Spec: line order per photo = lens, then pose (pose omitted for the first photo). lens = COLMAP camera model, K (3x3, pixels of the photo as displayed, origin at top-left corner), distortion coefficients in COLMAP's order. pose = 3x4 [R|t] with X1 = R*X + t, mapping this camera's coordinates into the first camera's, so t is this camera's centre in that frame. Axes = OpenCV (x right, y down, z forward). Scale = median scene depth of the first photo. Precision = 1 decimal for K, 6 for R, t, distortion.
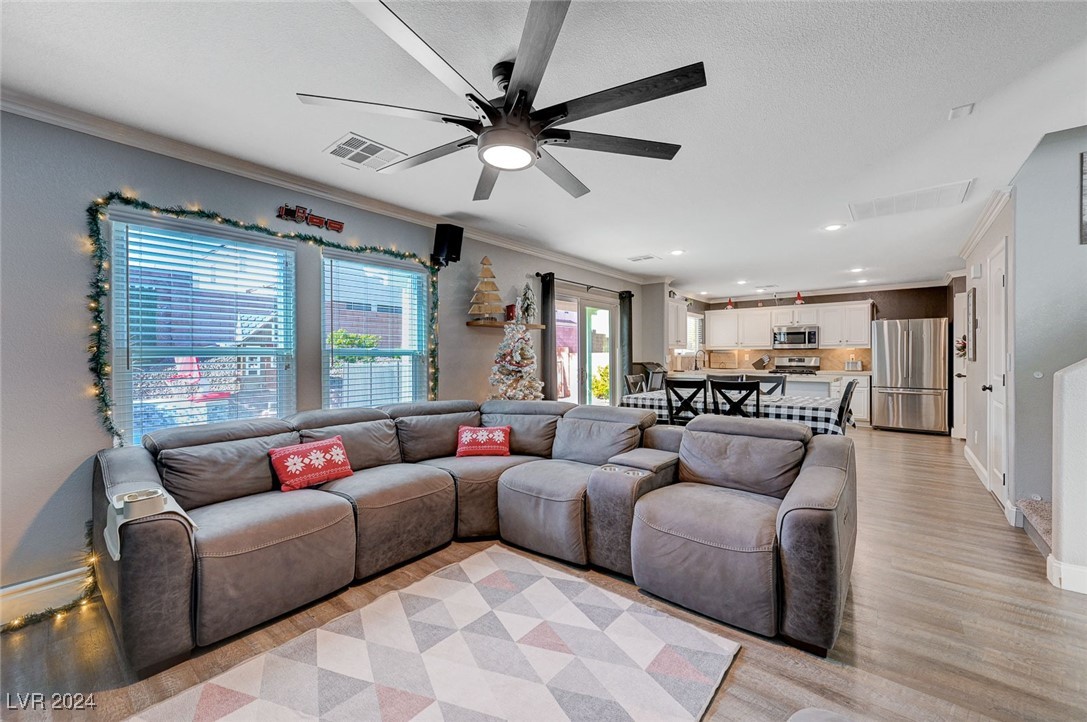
lens RADIAL K [[430.6, 0, 542.9], [0, 430.6, 356.1], [0, 0, 1]] dist [0.001392, 0.001196]
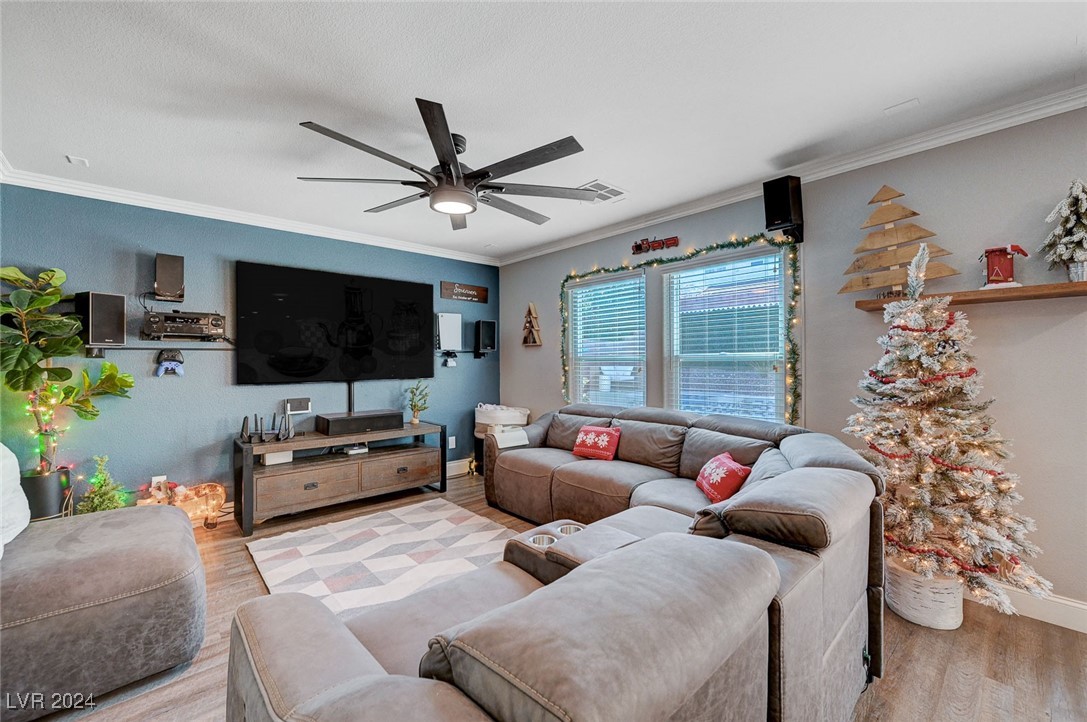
lens RADIAL K [[430.6, 0, 538.4], [0, 430.6, 365.1], [0, 0, 1]] dist [0.001392, 0.001196]
pose [[-0.147265, 0.015725, -0.988972, 0.668183], [0.006767, 0.999866, 0.014891, -0.009058], [0.989074, -0.004499, -0.147352, 0.846272]]
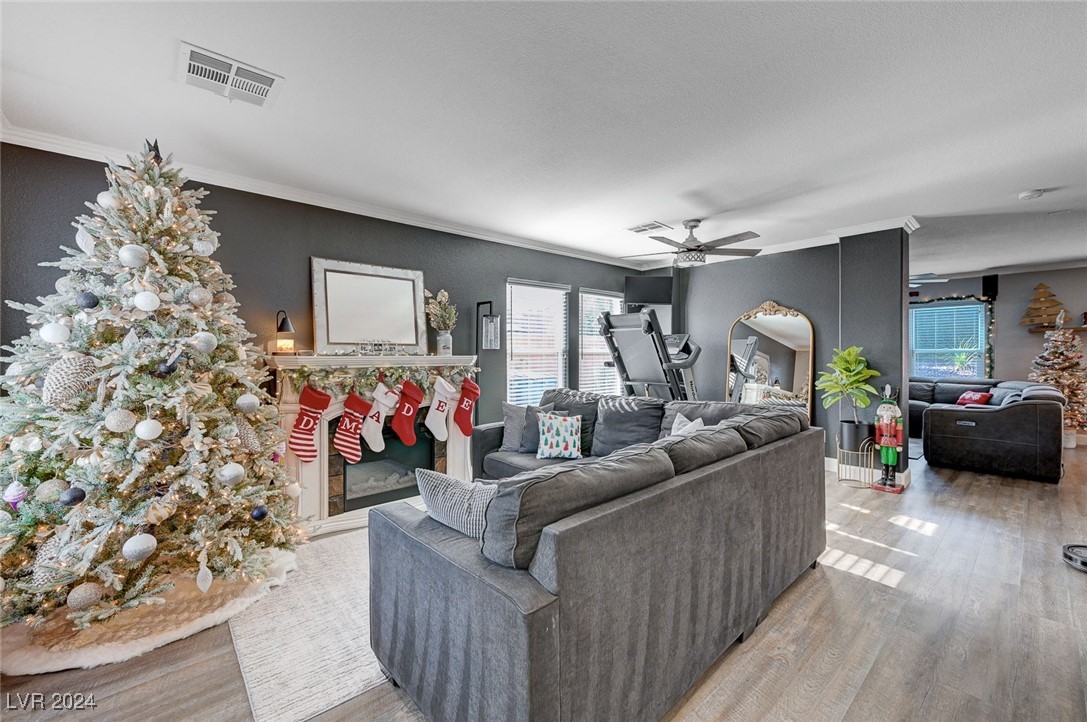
lens RADIAL K [[445.6, 0, 544.9], [0, 445.6, 357.4], [0, 0, 1]] dist [0.000387, 0.001239]
pose [[-0.136238, 0.015491, -0.990555, 2.101008], [0.004726, 0.999877, 0.014987, -0.020549], [0.990665, -0.002640, -0.136295, -0.580827]]
